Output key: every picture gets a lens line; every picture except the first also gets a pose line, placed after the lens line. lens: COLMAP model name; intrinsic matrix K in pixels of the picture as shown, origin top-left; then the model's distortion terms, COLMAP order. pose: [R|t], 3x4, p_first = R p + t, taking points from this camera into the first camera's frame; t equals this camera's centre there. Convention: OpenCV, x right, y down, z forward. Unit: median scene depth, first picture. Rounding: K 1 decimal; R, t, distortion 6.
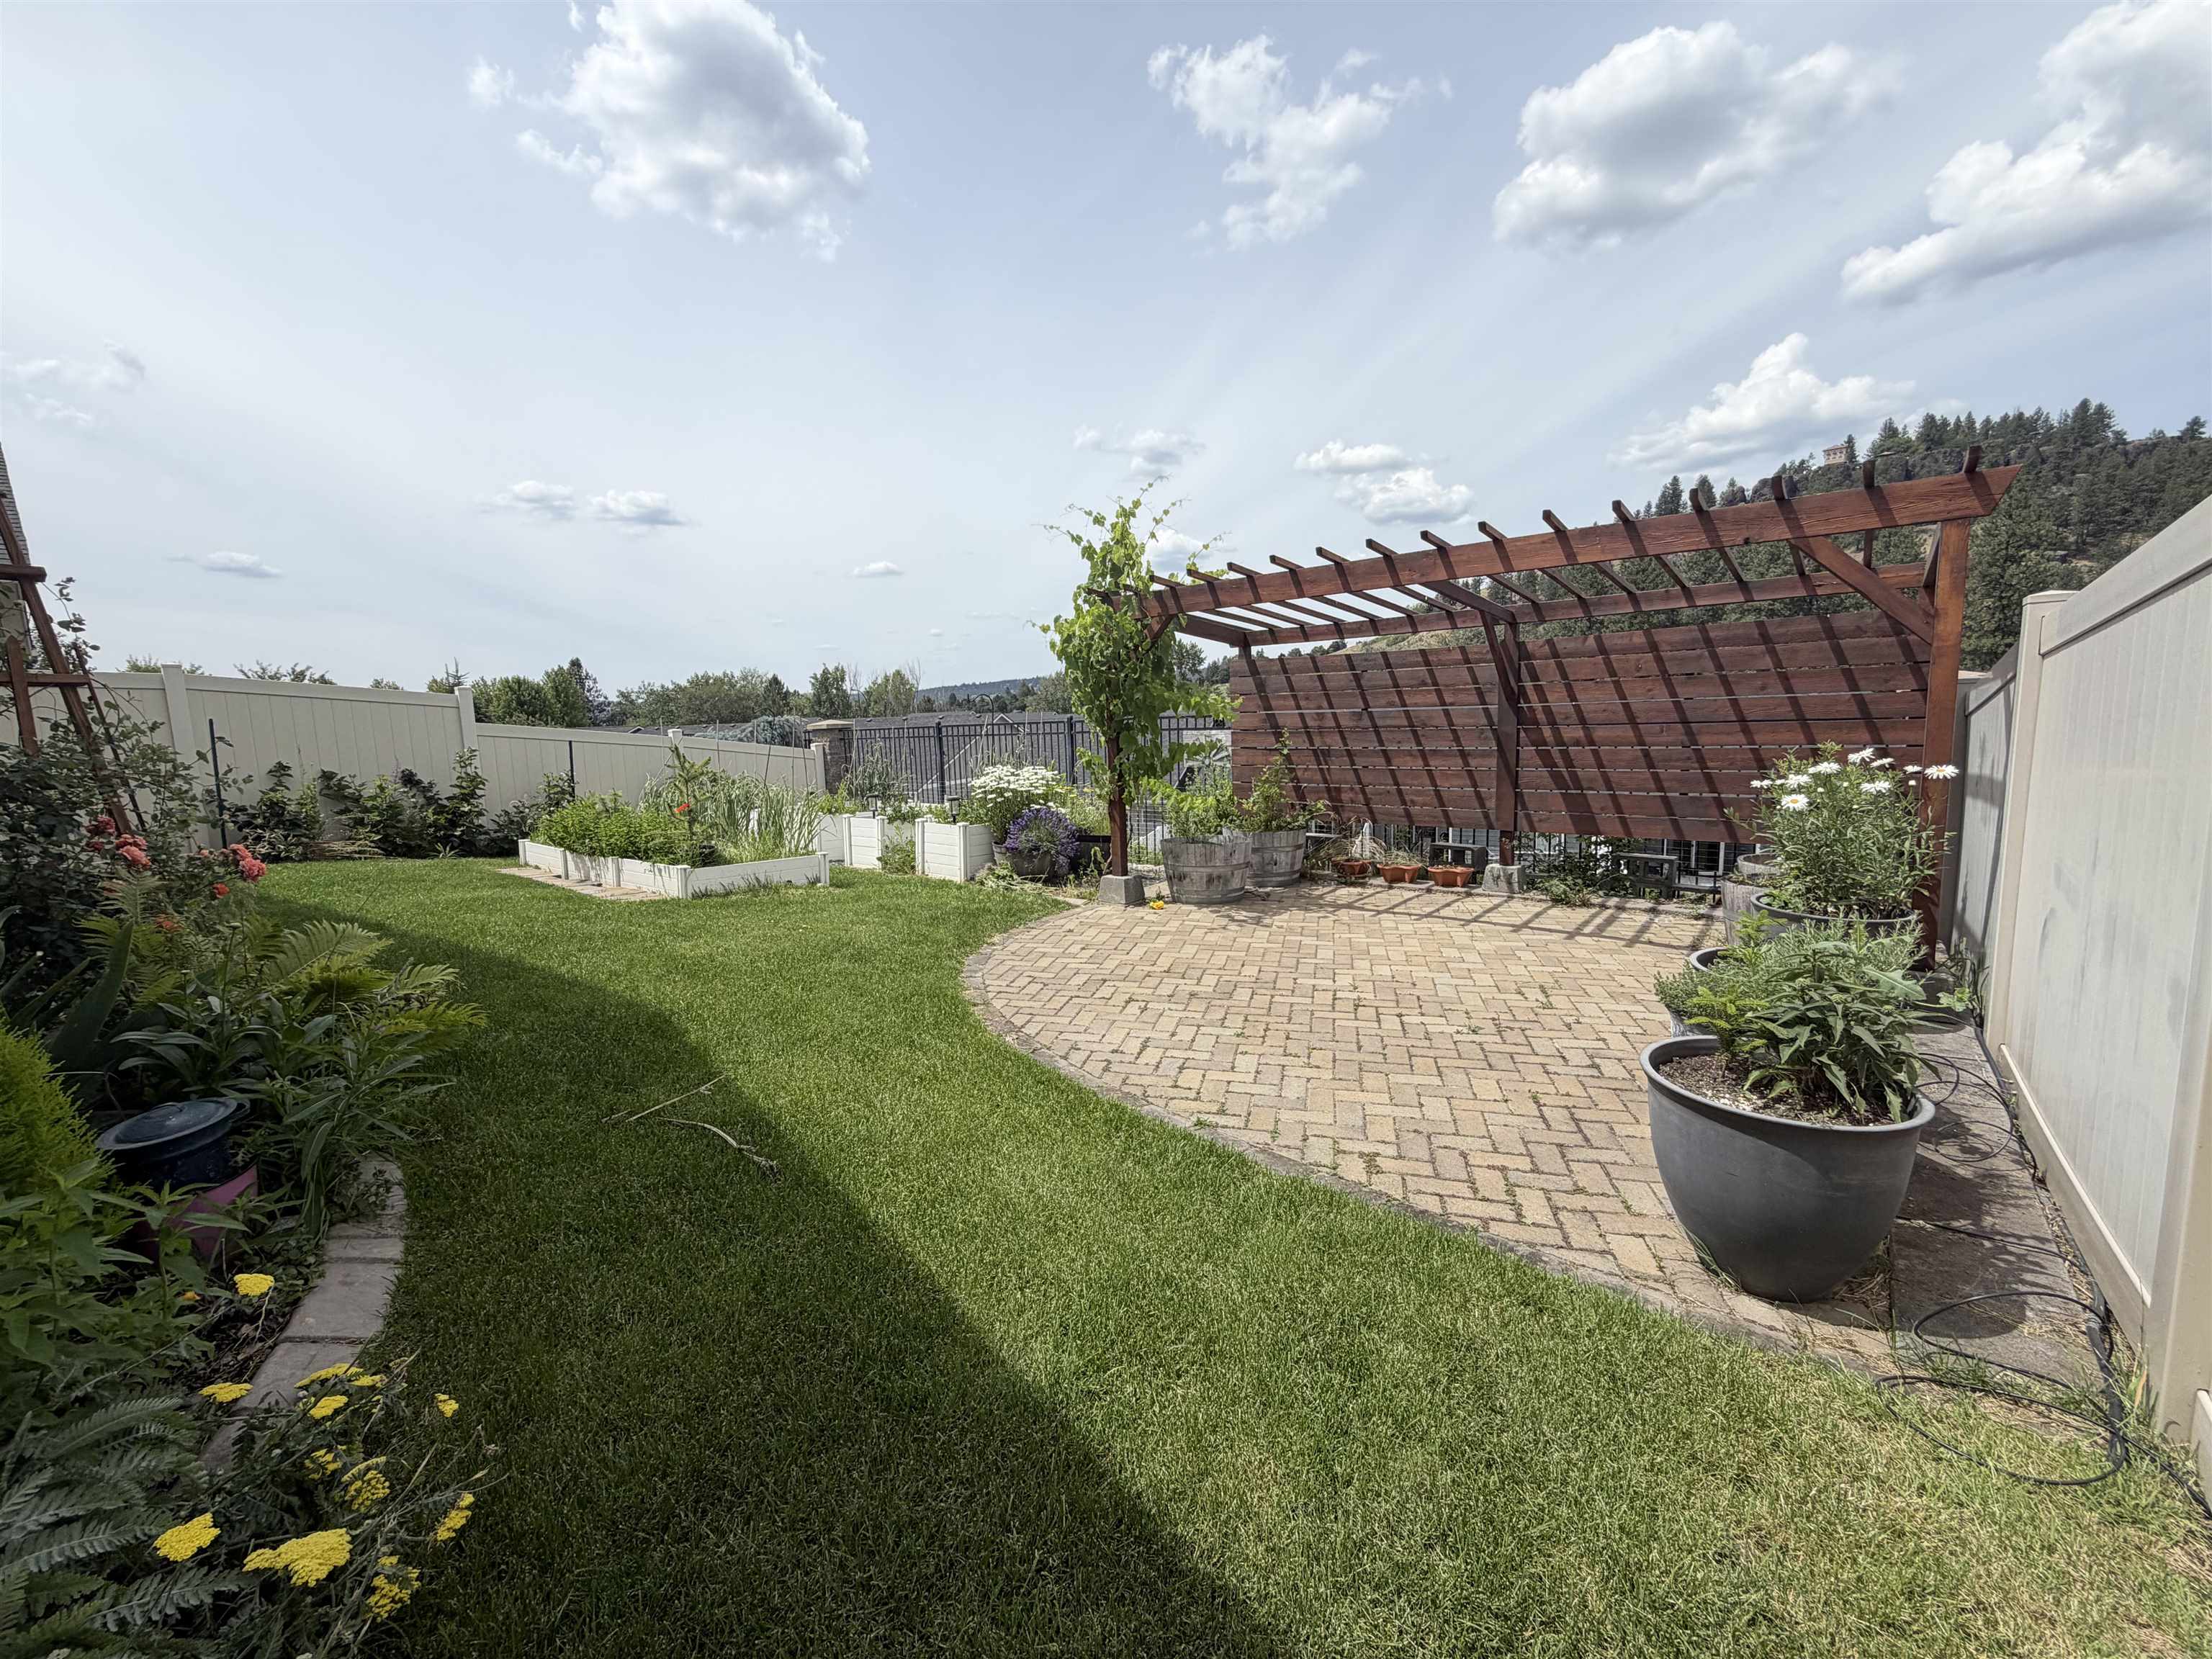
lens RADIAL K [[887.1, 0, 1110.8], [0, 887.1, 833.1], [0, 0, 1]] dist [0.001255, -0.000389]
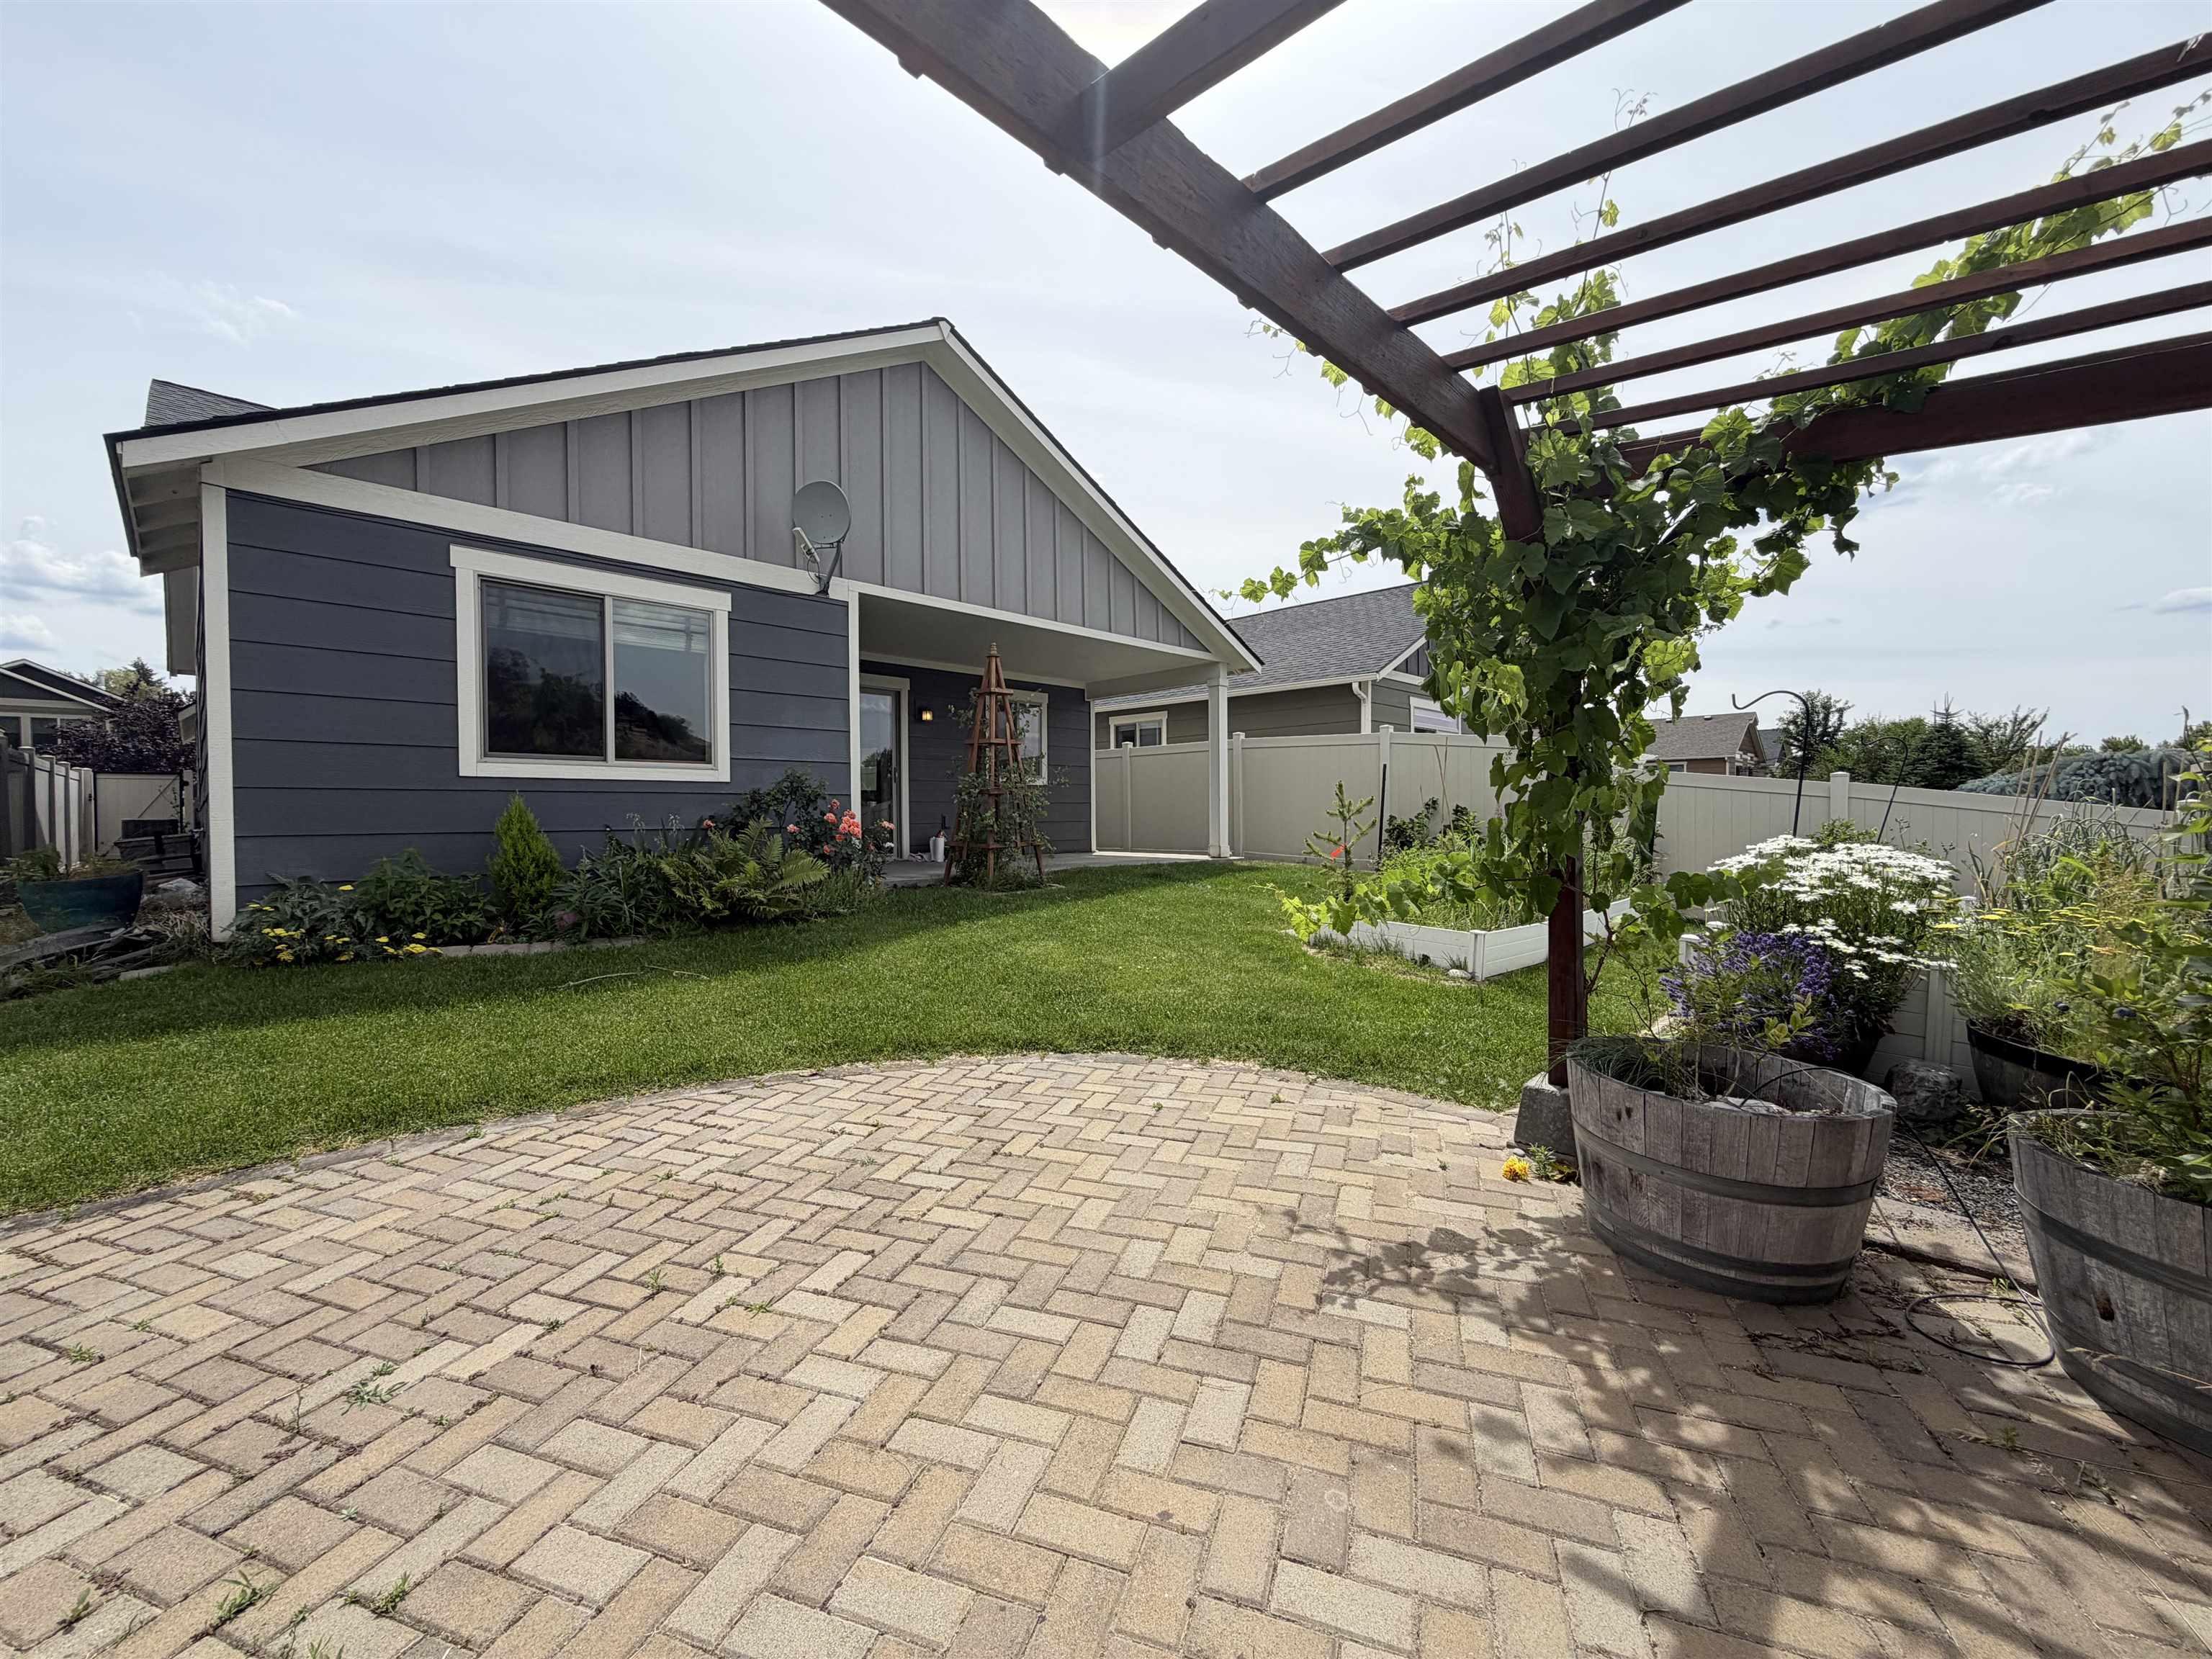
lens RADIAL K [[887.1, 0, 1104.0], [0, 887.1, 820.8], [0, 0, 1]] dist [0.001255, -0.000389]
pose [[-0.090934, 0.046892, -0.994752, 0.812757], [-0.123060, 0.990706, 0.057951, -0.139005], [0.988224, 0.127684, -0.084318, 1.381115]]
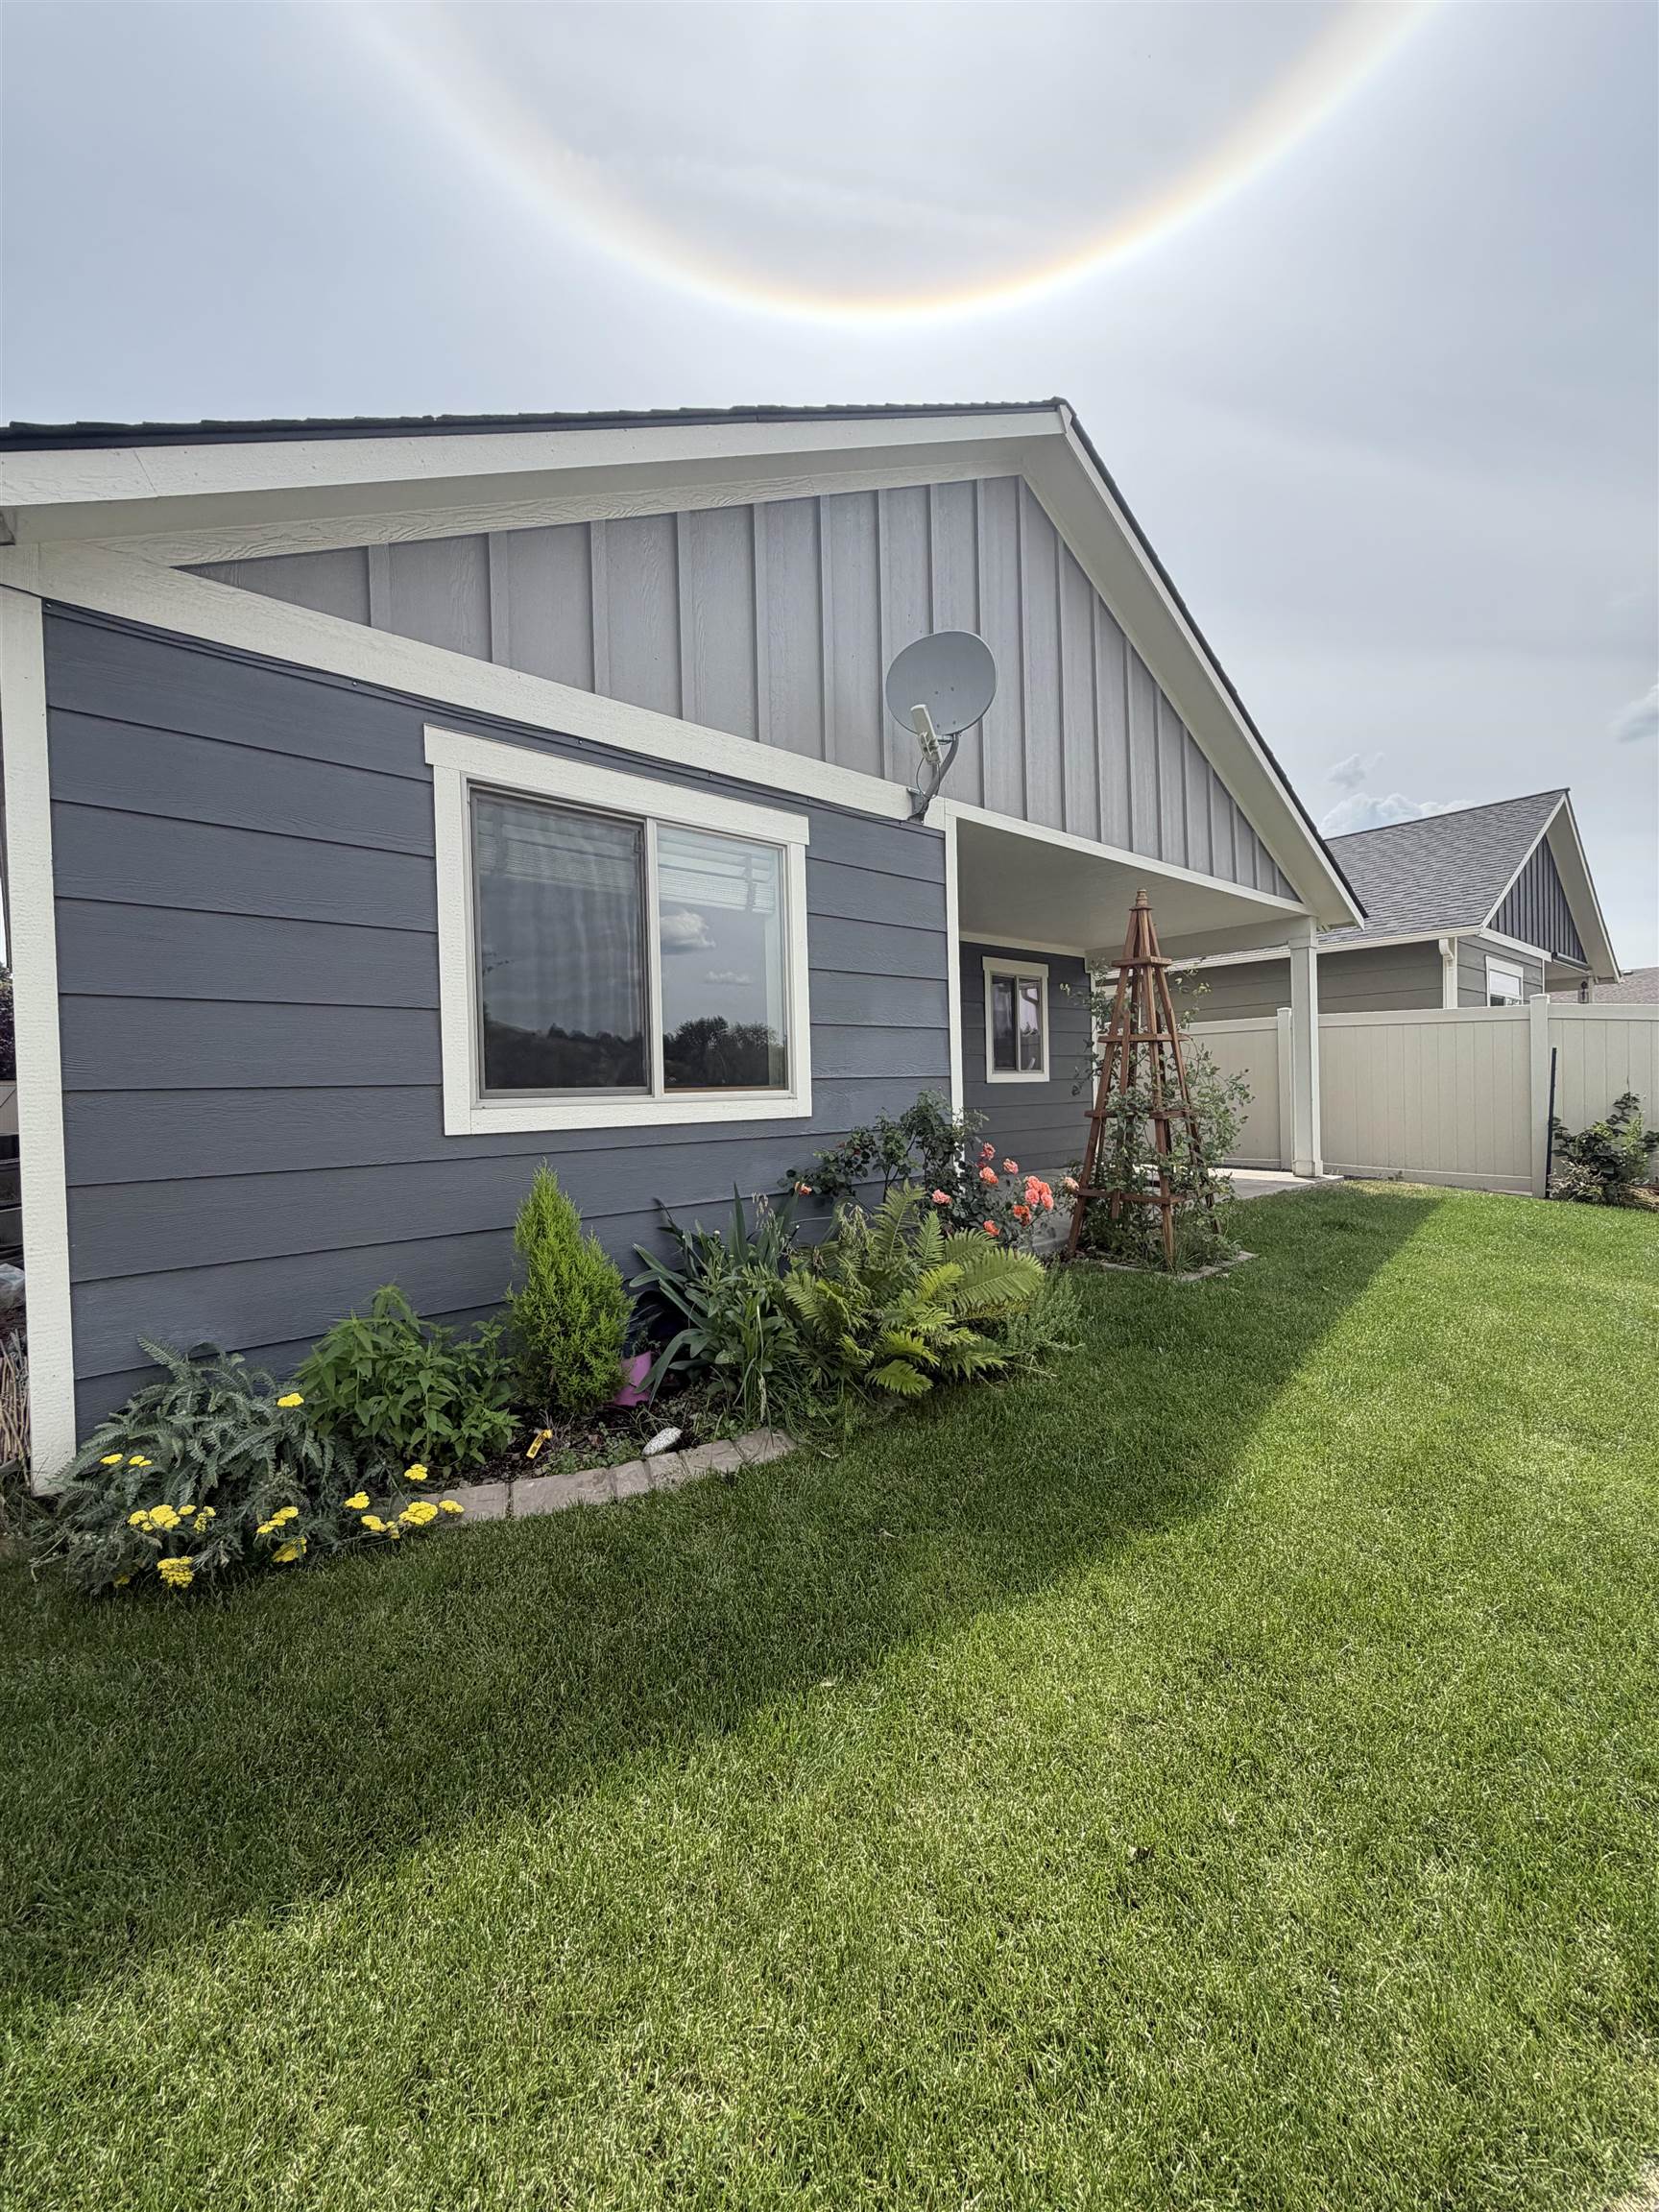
lens RADIAL K [[887.1, 0, 842.2], [0, 887.1, 1096.3], [0, 0, 1]] dist [0.001255, -0.000389]
pose [[-0.157477, 0.056419, -0.985910, 0.360306], [-0.104500, 0.991809, 0.073449, -0.133804], [0.981978, 0.114594, -0.150291, 0.860517]]
